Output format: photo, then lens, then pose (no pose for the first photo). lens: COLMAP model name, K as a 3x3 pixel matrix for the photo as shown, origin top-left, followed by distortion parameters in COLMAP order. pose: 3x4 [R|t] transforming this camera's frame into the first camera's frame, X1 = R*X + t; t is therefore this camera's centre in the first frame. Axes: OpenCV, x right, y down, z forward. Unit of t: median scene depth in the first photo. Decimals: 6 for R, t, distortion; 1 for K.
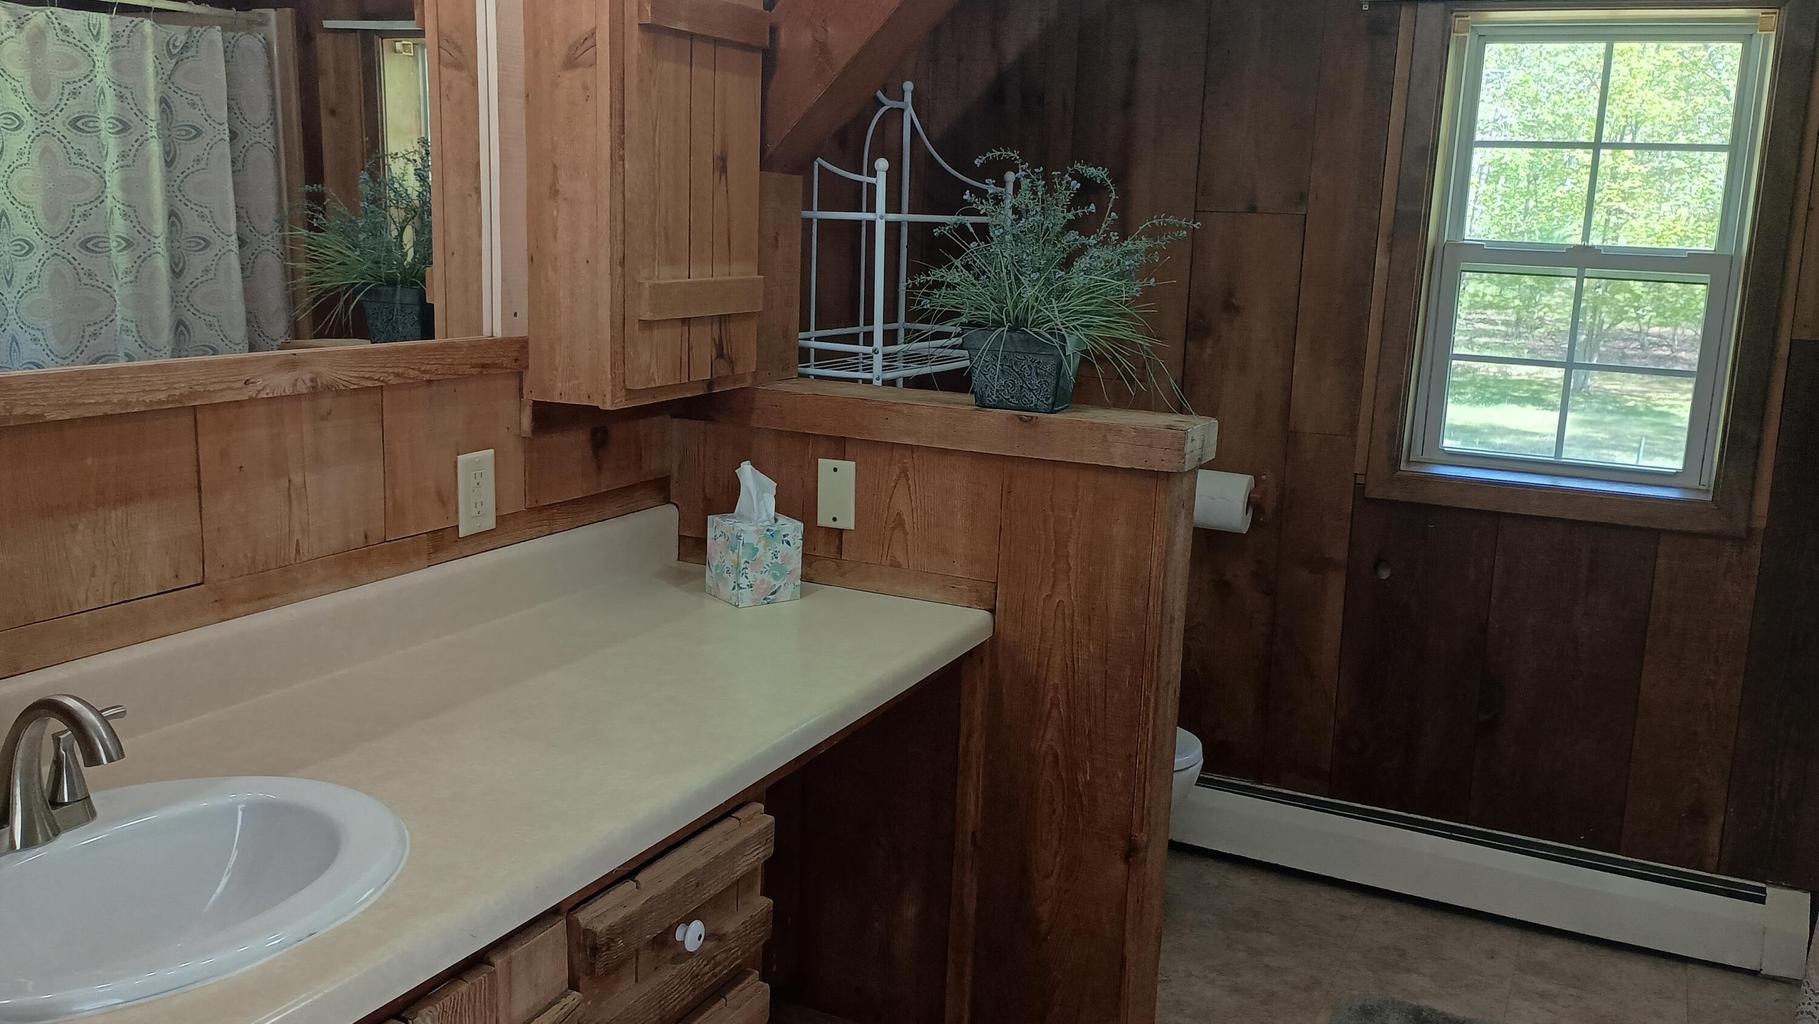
lens RADIAL K [[1524.2, 0, 909.0], [0, 1524.2, 520.0], [0, 0, 1]] dist [0.060647, -0.055819]
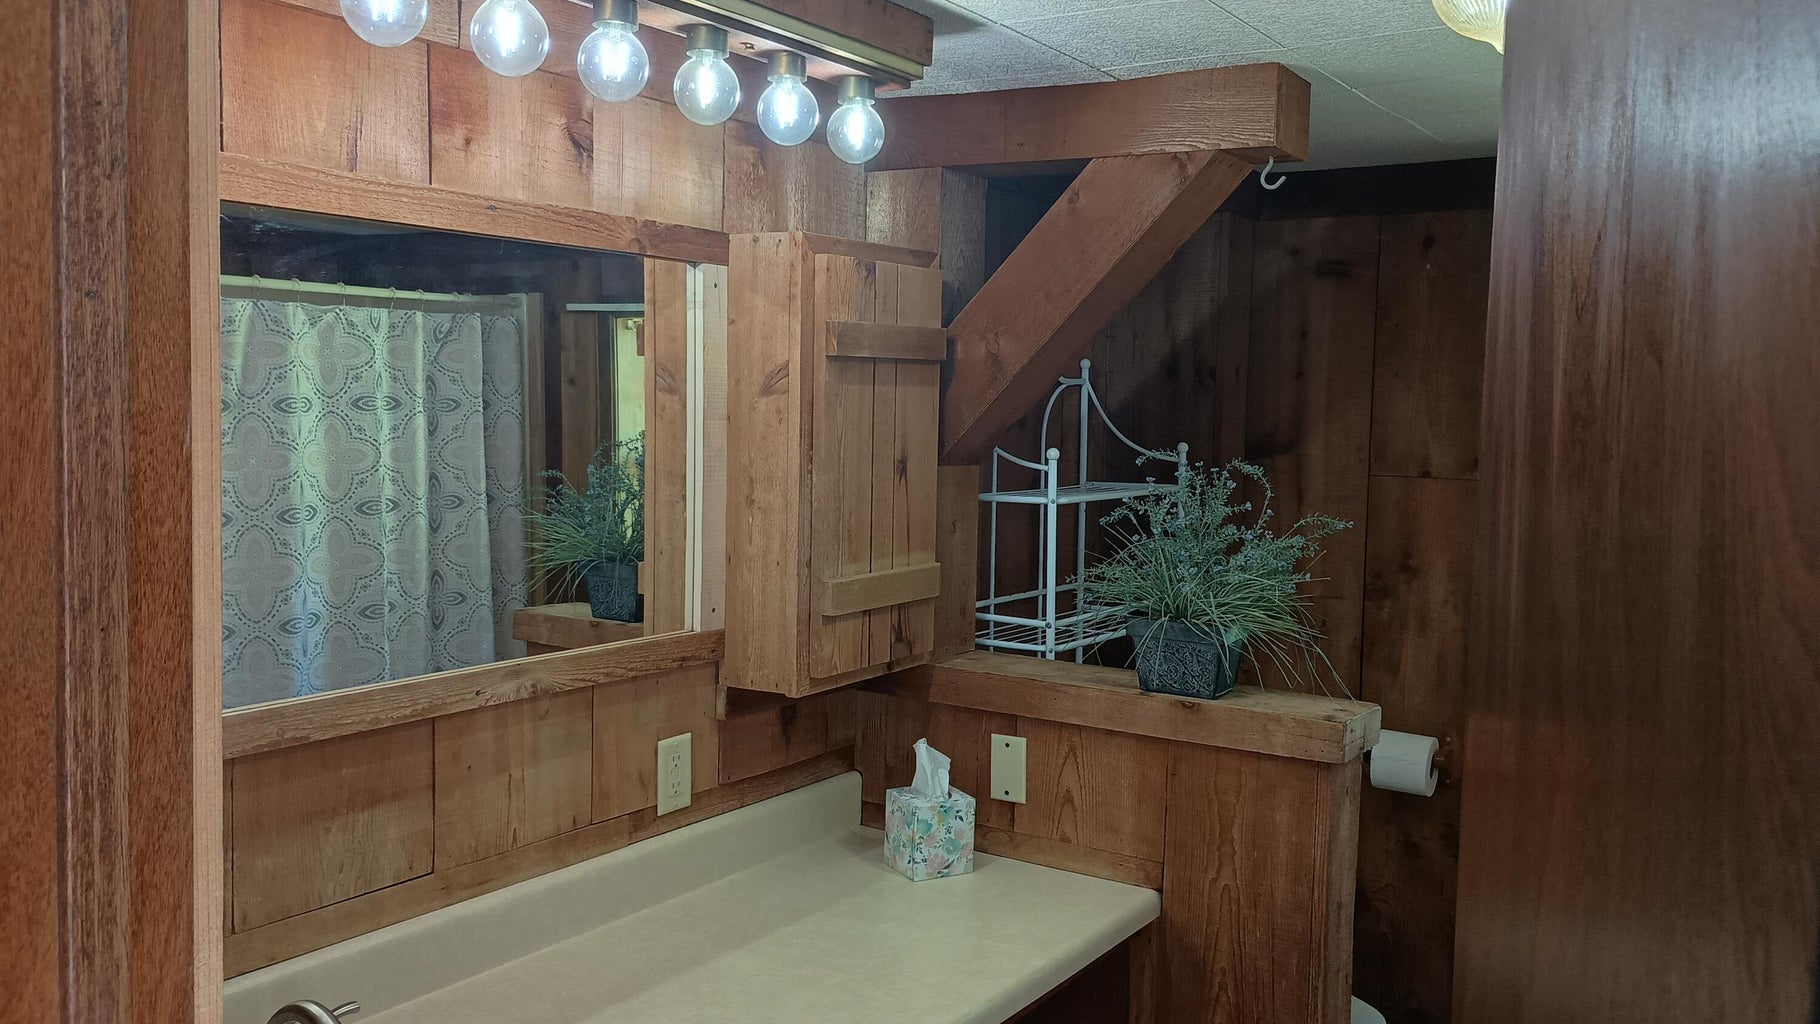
lens RADIAL K [[1525.1, 0, 909.7], [0, 1525.1, 514.5], [0, 0, 1]] dist [0.060647, -0.055819]
pose [[0.989720, -0.006887, -0.142852, 0.037858], [-0.009423, 0.993529, -0.113184, -0.073837], [0.142708, 0.113366, 0.983251, -0.065125]]
